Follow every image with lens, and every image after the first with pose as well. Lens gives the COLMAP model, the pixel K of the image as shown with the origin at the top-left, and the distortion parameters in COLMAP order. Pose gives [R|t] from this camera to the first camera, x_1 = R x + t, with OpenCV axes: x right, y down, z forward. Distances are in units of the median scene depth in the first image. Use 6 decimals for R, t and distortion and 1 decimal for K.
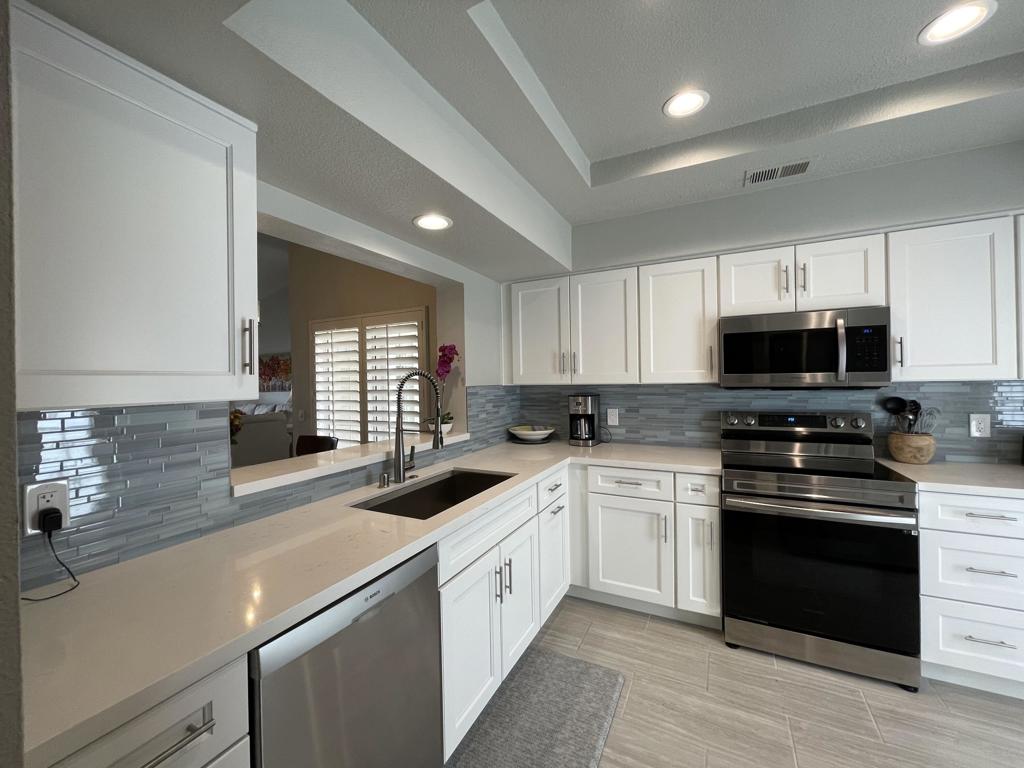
lens RADIAL K [[409.7, 0, 513.6], [0, 409.7, 382.1], [0, 0, 1]] dist [-0.001518, -0.000013]
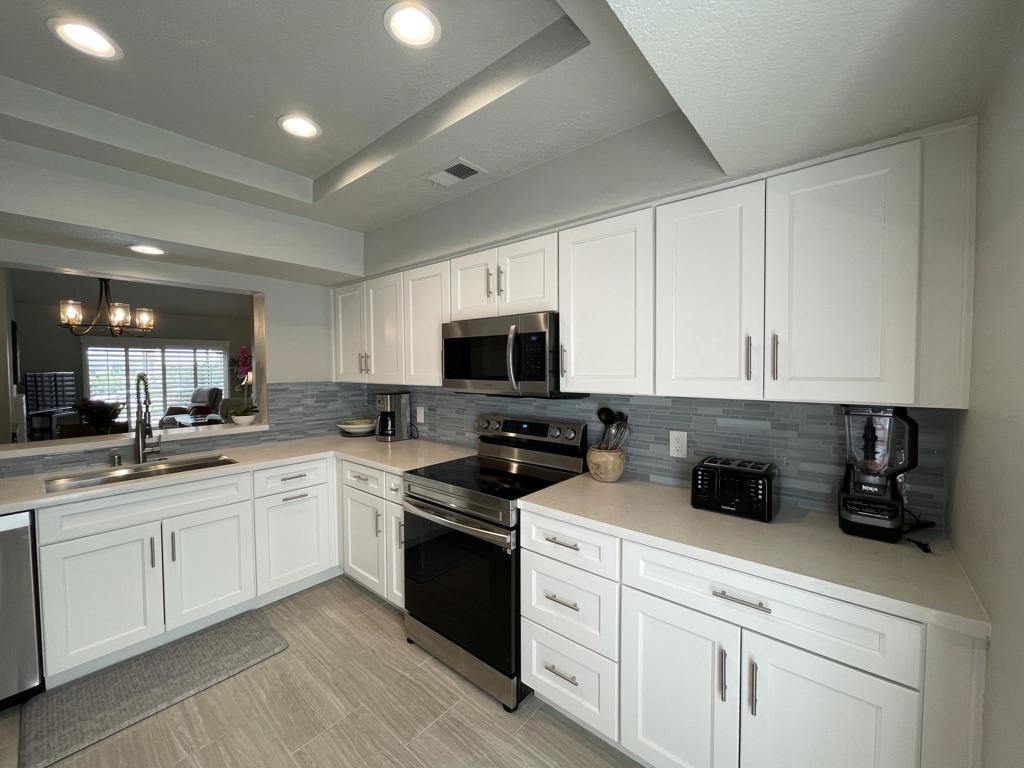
lens RADIAL K [[409.7, 0, 514.4], [0, 409.7, 381.5], [0, 0, 1]] dist [-0.001518, -0.000013]
pose [[0.972158, 0.021293, -0.233359, 0.917791], [-0.013691, 0.999323, 0.034150, -0.049295], [0.233928, -0.030004, 0.971791, 0.058486]]
